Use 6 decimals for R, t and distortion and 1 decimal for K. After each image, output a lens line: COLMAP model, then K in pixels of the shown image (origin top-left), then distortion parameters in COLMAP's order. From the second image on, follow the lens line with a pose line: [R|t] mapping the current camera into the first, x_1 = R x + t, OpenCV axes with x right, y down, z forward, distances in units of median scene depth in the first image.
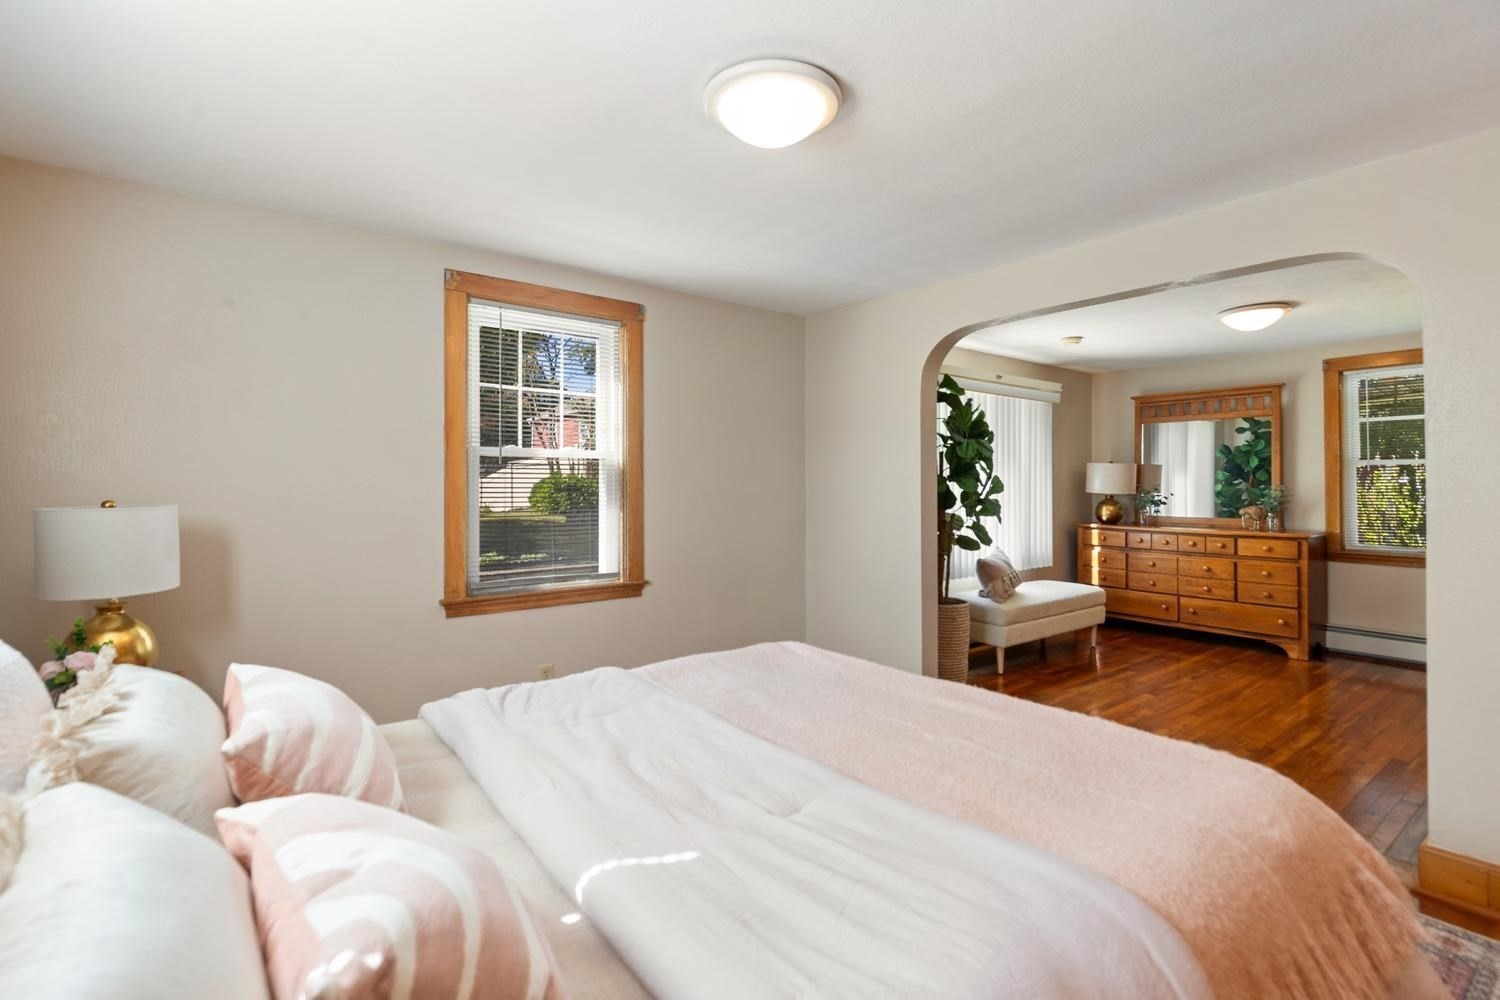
lens RADIAL K [[681.4, 0, 751.2], [0, 681.4, 491.0], [0, 0, 1]] dist [0.005126, 0.000479]
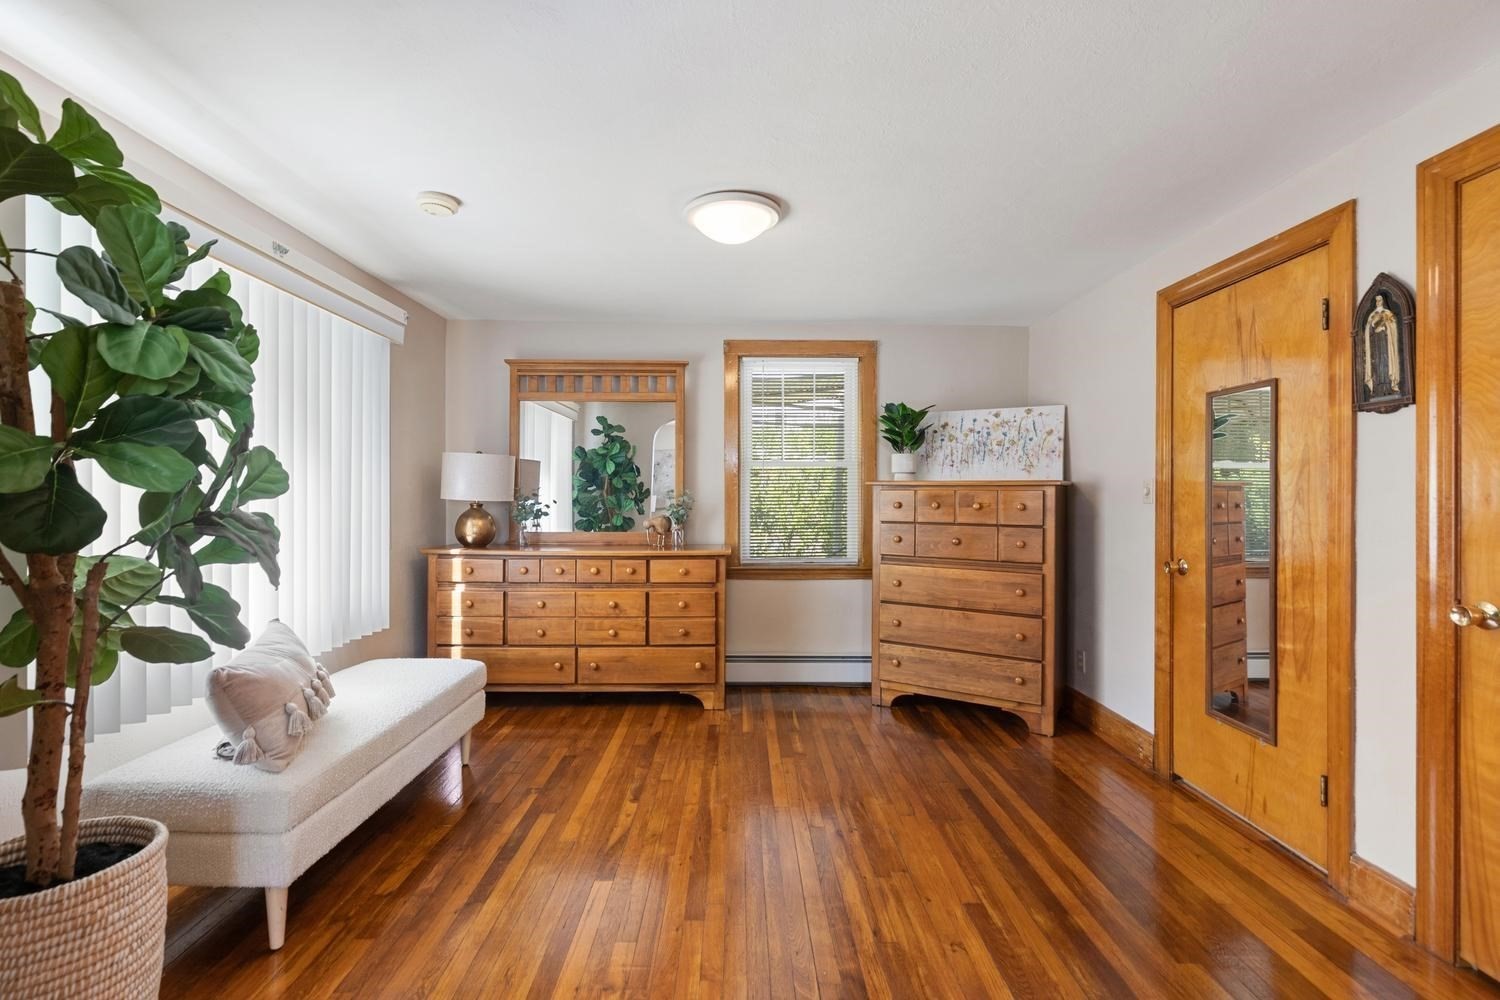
lens RADIAL K [[681.4, 0, 751.2], [0, 681.4, 491.0], [0, 0, 1]] dist [0.005126, 0.000479]
pose [[0.589973, 0.007931, 0.807384, 0.180045], [0.004423, 0.999905, -0.013054, 0.004870], [-0.807411, 0.011273, 0.589882, 0.474705]]
